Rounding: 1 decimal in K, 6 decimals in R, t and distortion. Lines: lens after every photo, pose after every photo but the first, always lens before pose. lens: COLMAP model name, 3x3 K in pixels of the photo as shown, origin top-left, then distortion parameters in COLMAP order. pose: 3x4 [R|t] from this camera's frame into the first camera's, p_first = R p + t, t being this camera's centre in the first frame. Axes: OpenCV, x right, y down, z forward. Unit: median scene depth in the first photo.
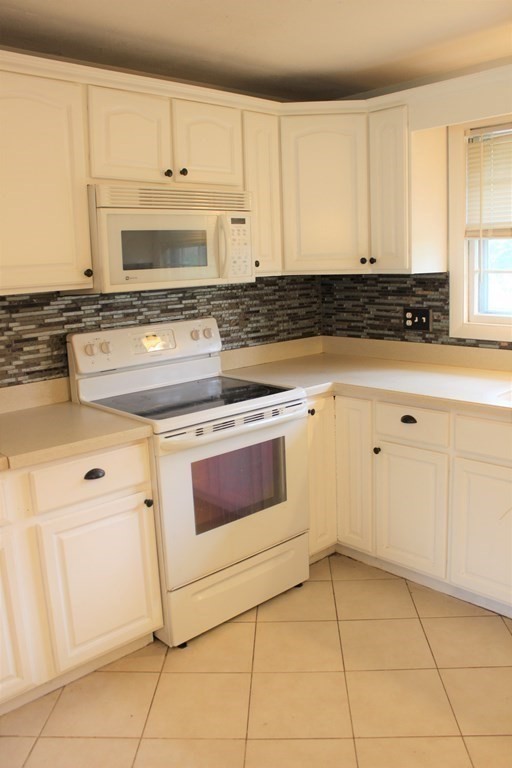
lens RADIAL K [[640.7, 0, 257.3], [0, 640.7, 379.4], [0, 0, 1]] dist [-0.162346, 0.126120]
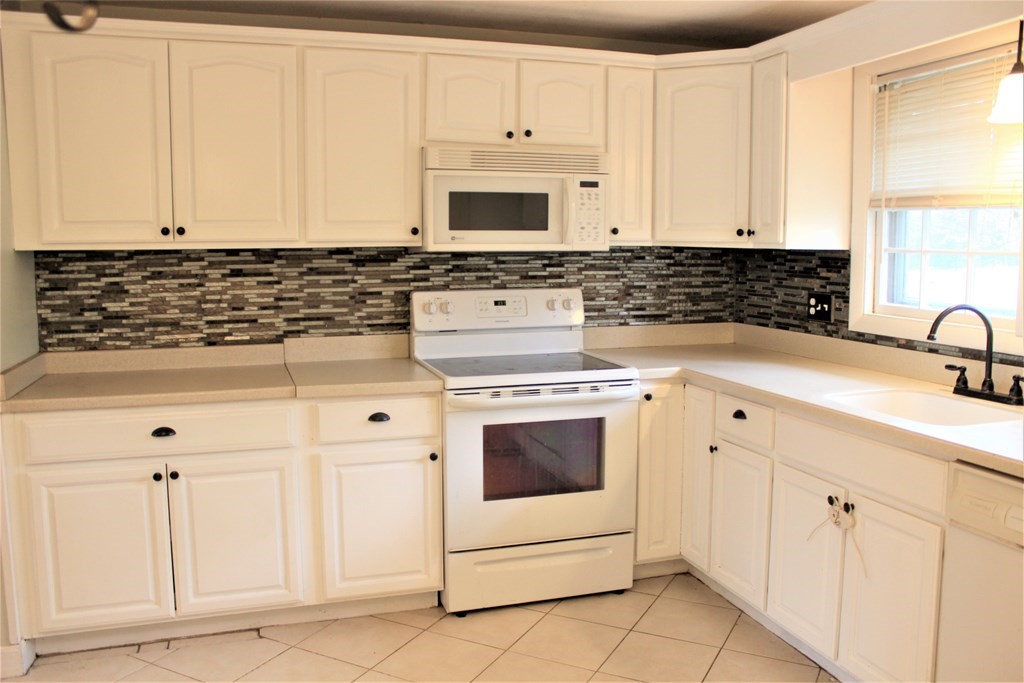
lens RADIAL K [[854.3, 0, 511.5], [0, 854.3, 343.9], [0, 0, 1]] dist [-0.162346, 0.126120]
pose [[0.903757, 0.087515, -0.419004, 0.408874], [-0.111469, 0.993220, -0.032982, 0.038154], [0.413277, 0.076514, 0.907385, -0.164412]]
